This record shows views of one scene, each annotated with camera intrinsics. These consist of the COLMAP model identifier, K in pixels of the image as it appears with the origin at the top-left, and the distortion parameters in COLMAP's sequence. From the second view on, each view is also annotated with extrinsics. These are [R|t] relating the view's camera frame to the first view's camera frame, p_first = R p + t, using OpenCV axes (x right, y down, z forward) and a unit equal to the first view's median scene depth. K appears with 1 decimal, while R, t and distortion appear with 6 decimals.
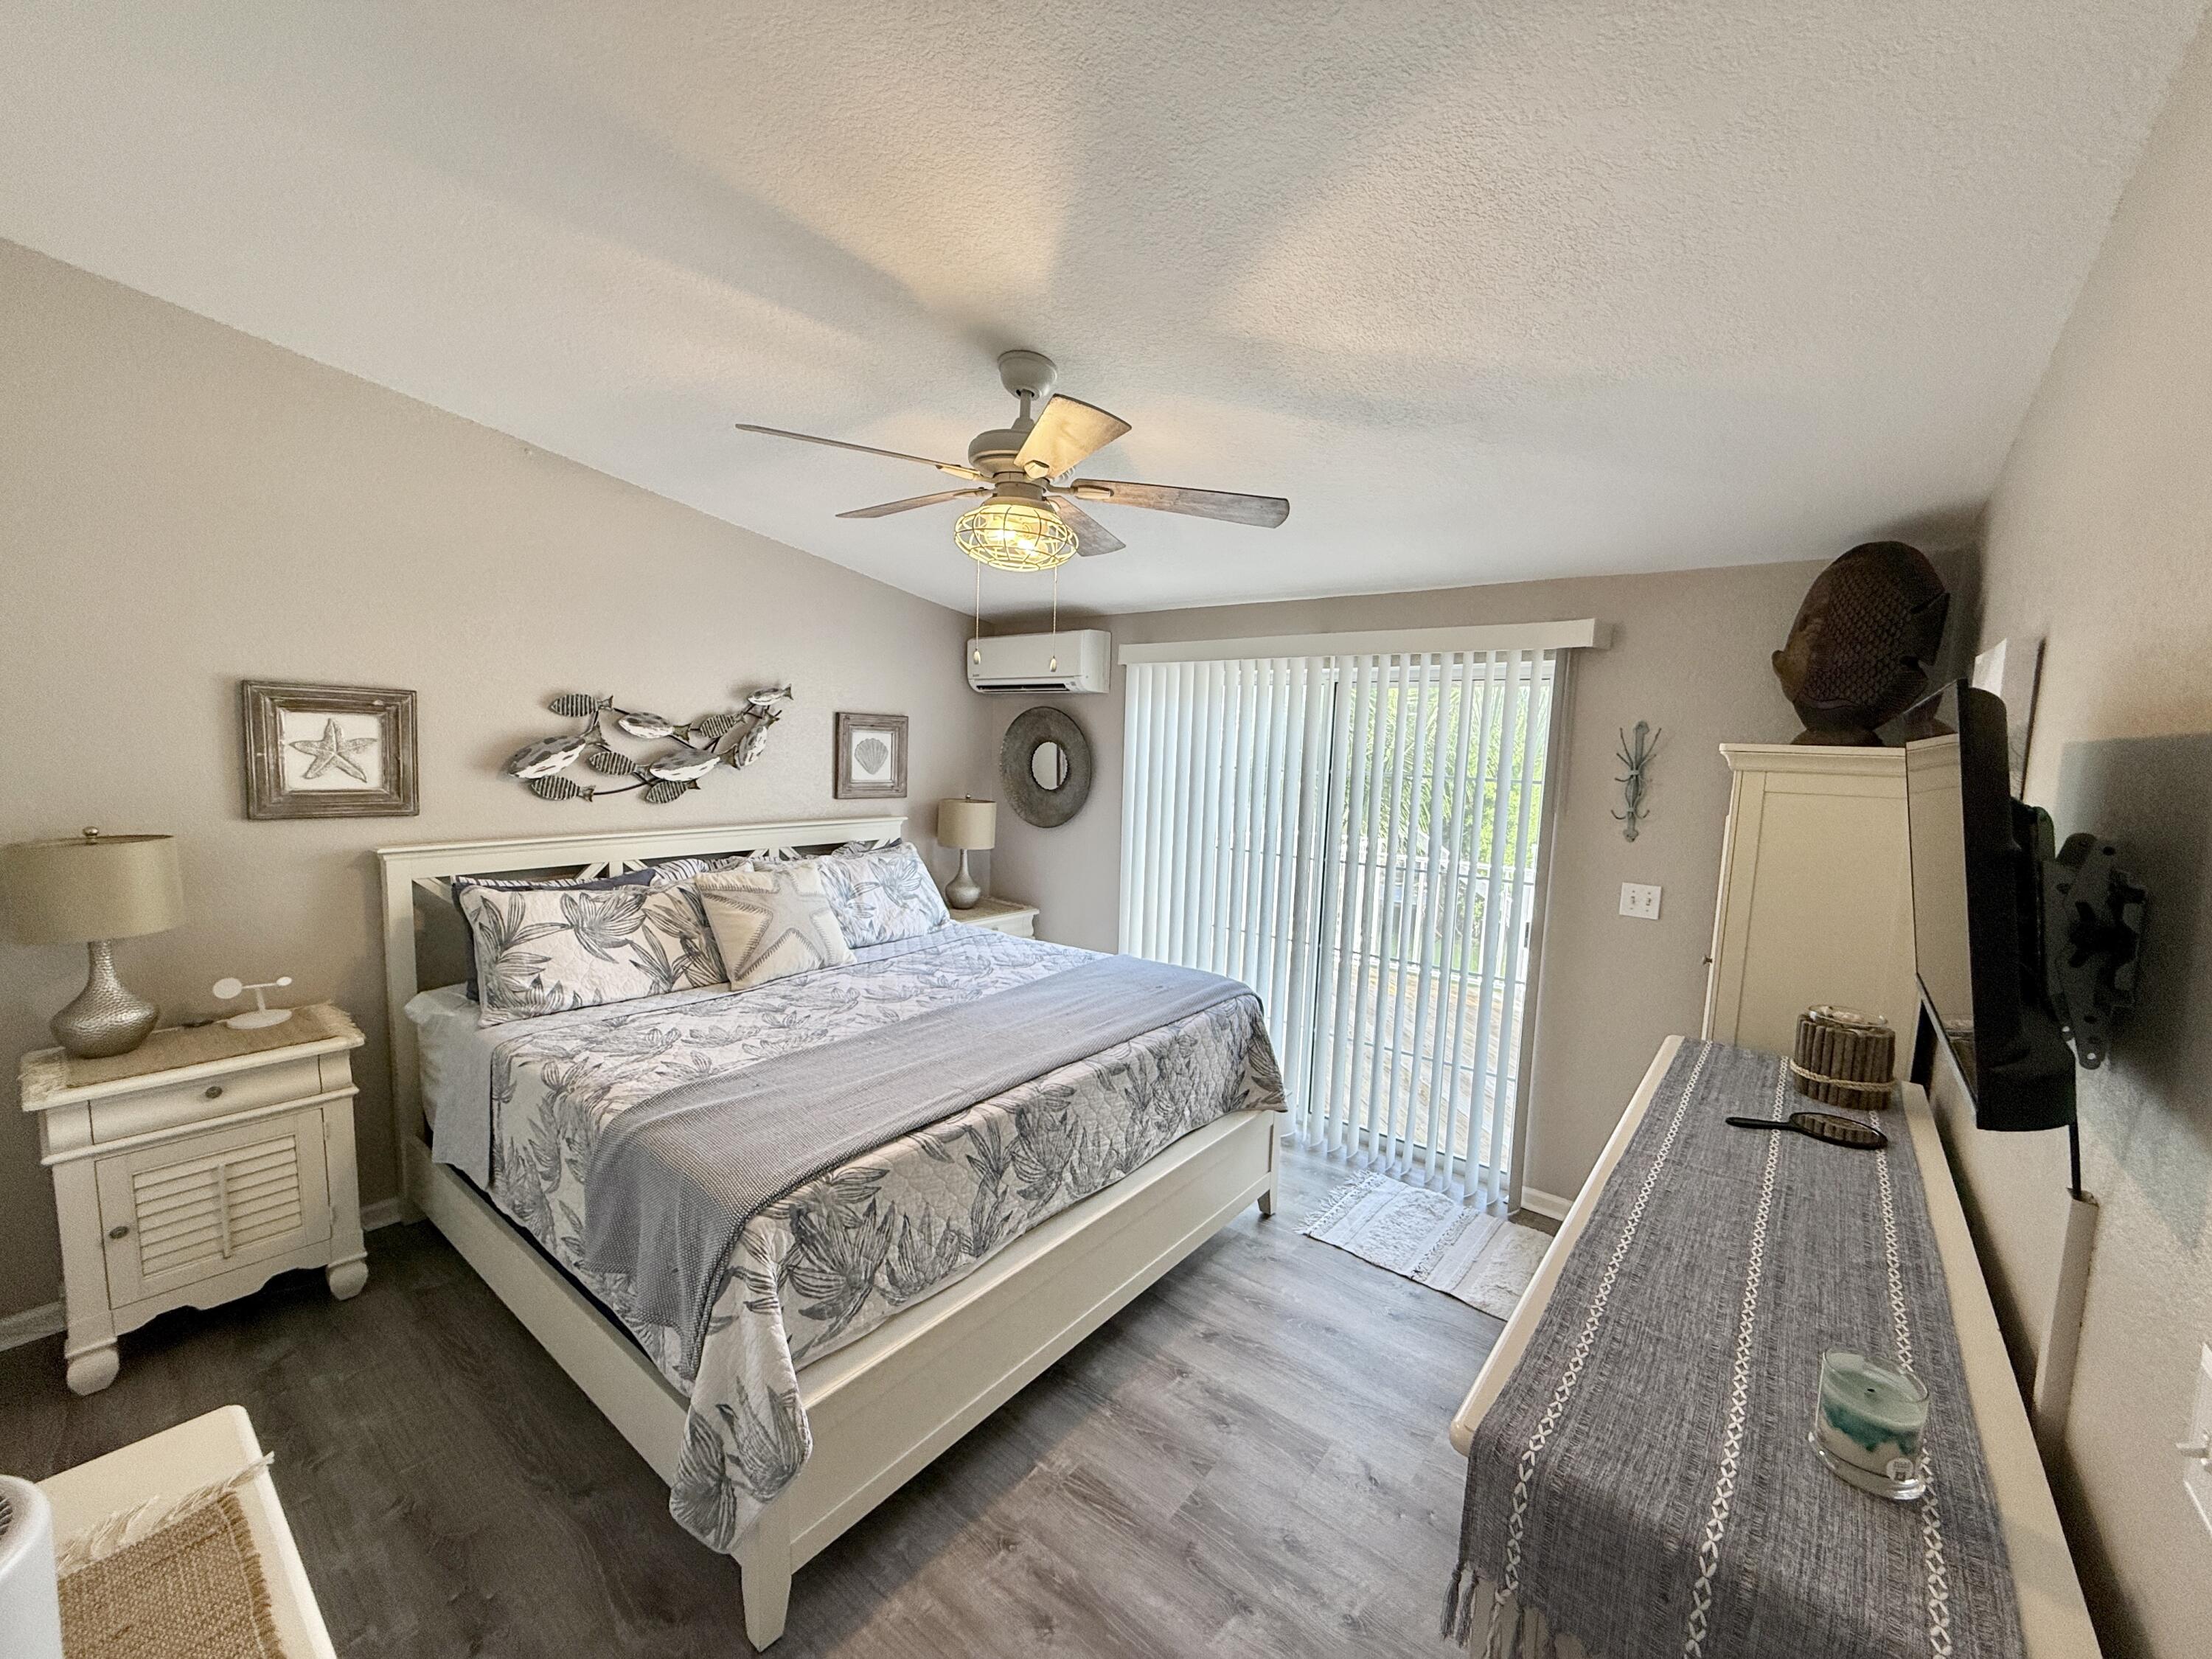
lens RADIAL K [[886.0, 0, 1100.1], [0, 886.0, 832.8], [0, 0, 1]] dist [-0.002445, -0.000270]
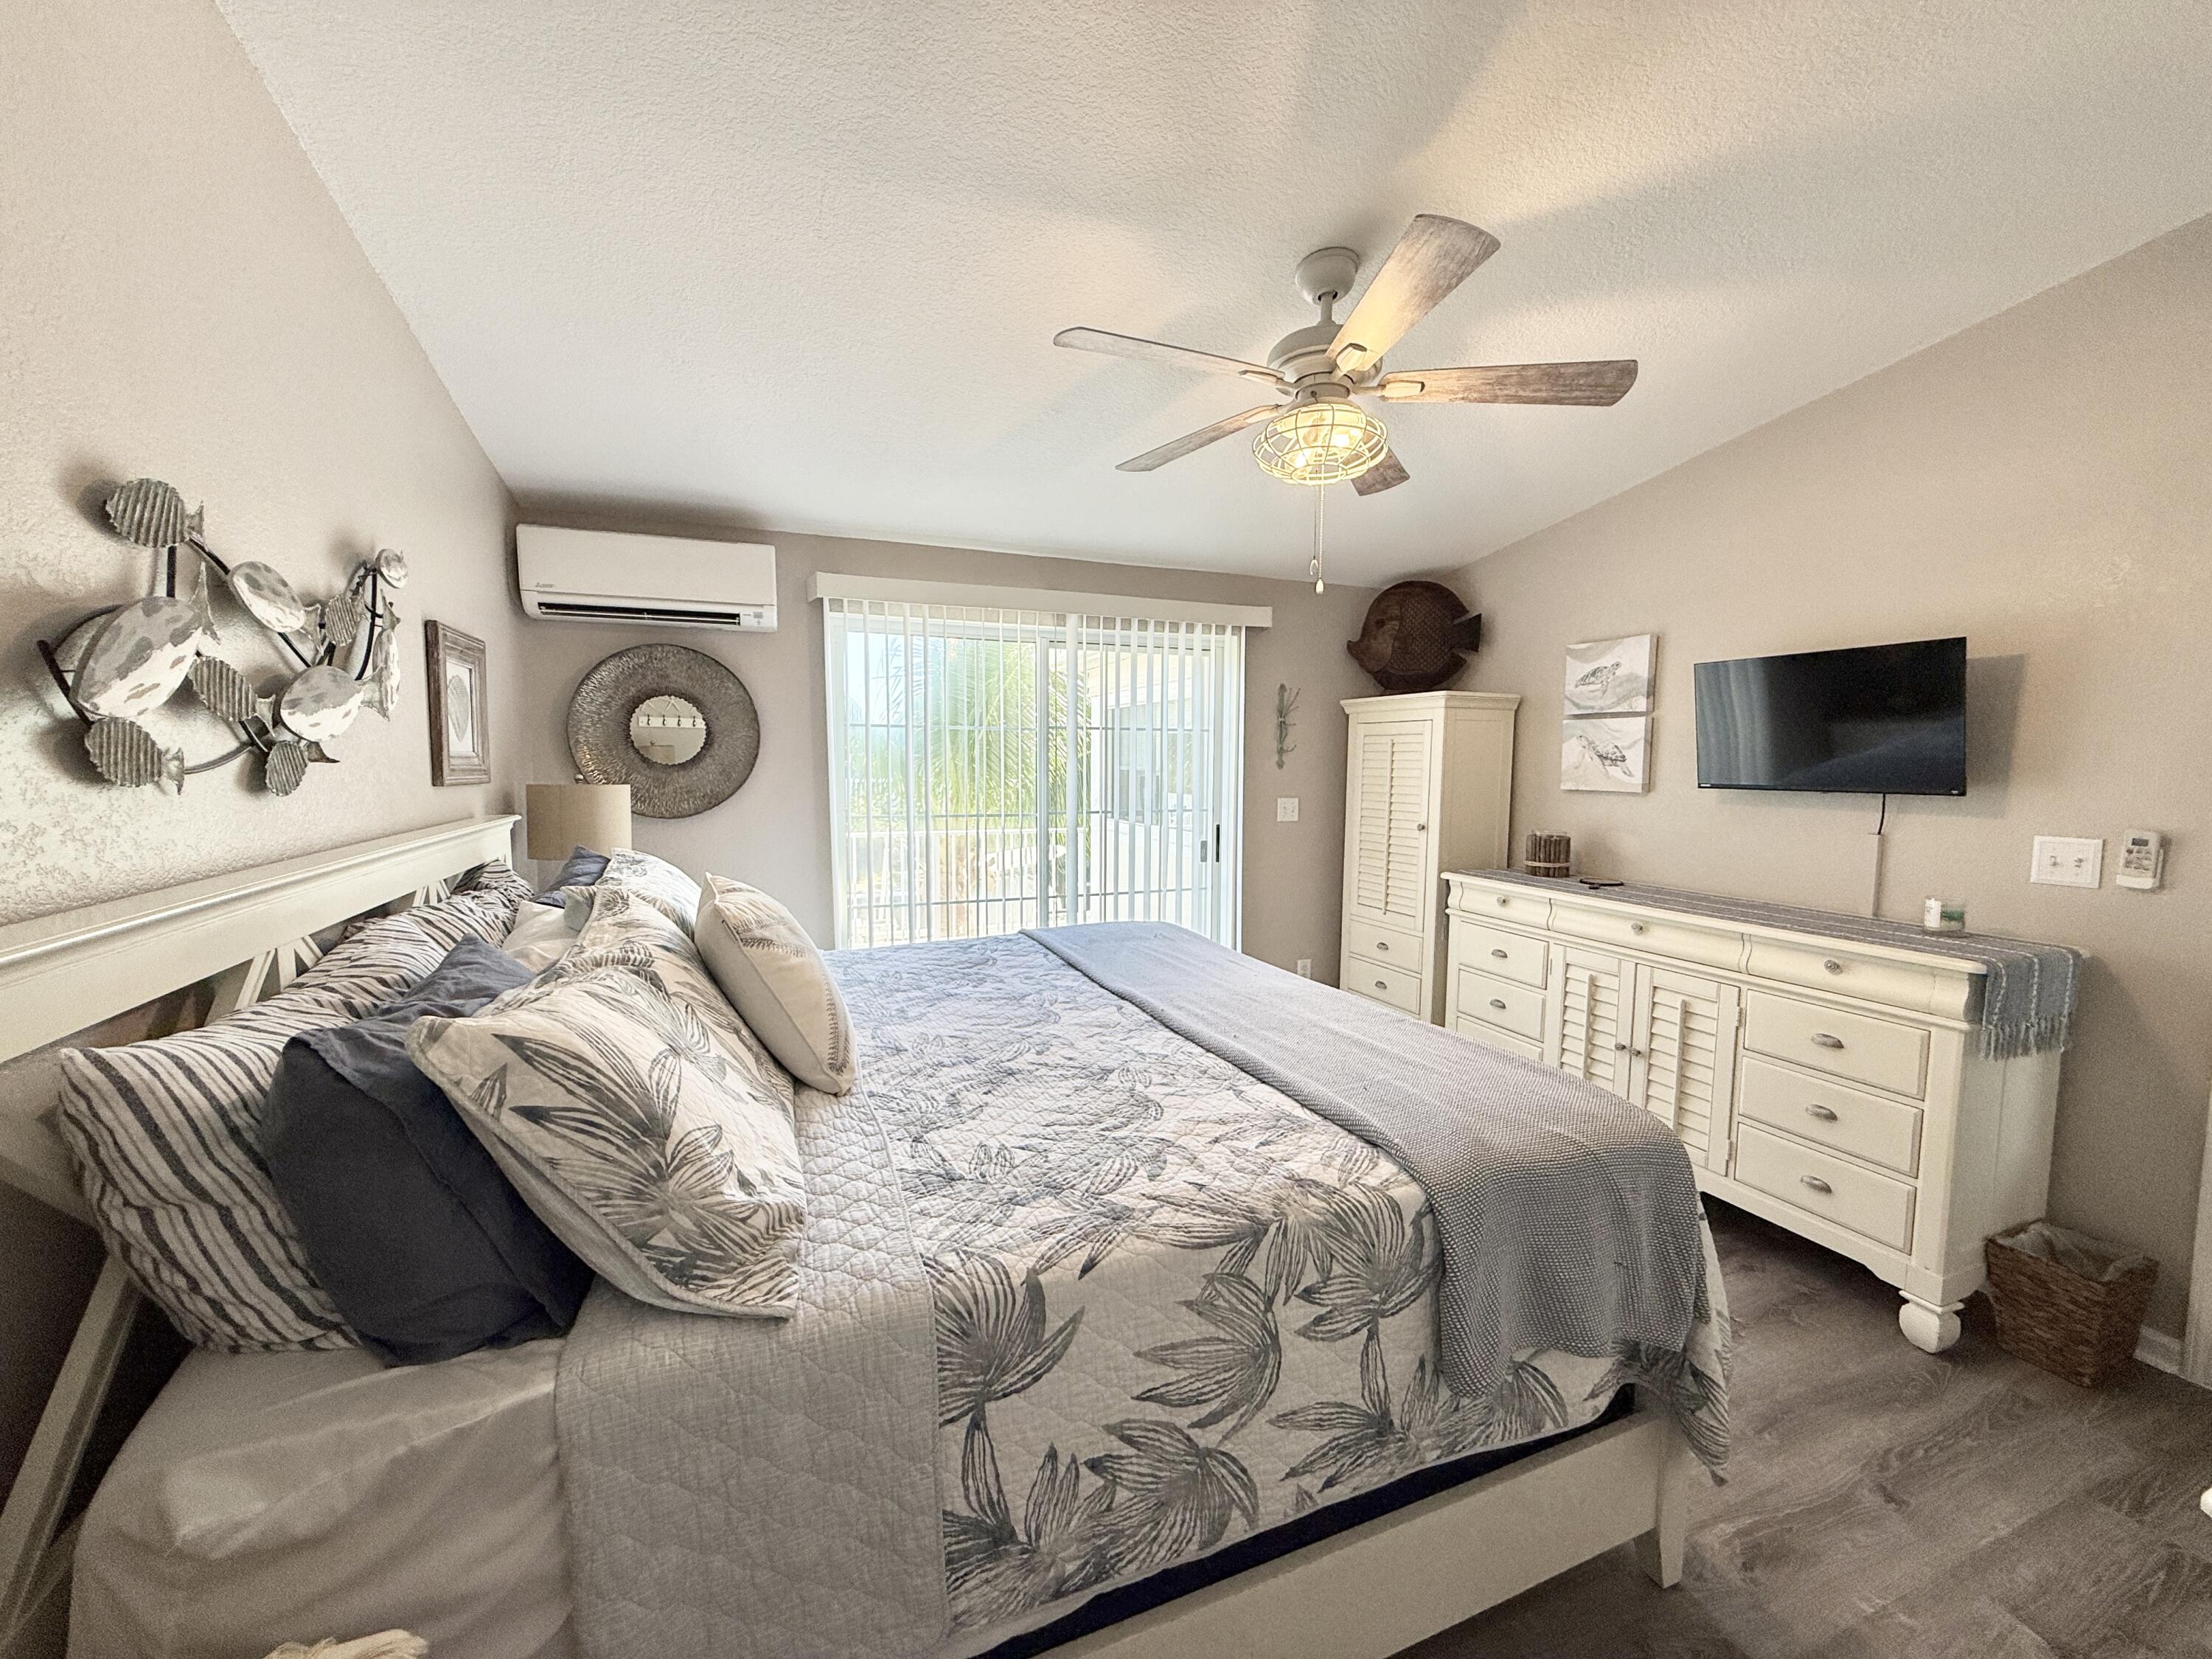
lens RADIAL K [[886.0, 0, 1100.1], [0, 886.0, 832.8], [0, 0, 1]] dist [-0.002445, -0.000270]
pose [[0.489149, -0.102792, 0.866122, -0.783753], [0.102973, 0.992892, 0.059683, -0.002563], [-0.866100, 0.059993, 0.496257, 0.555643]]
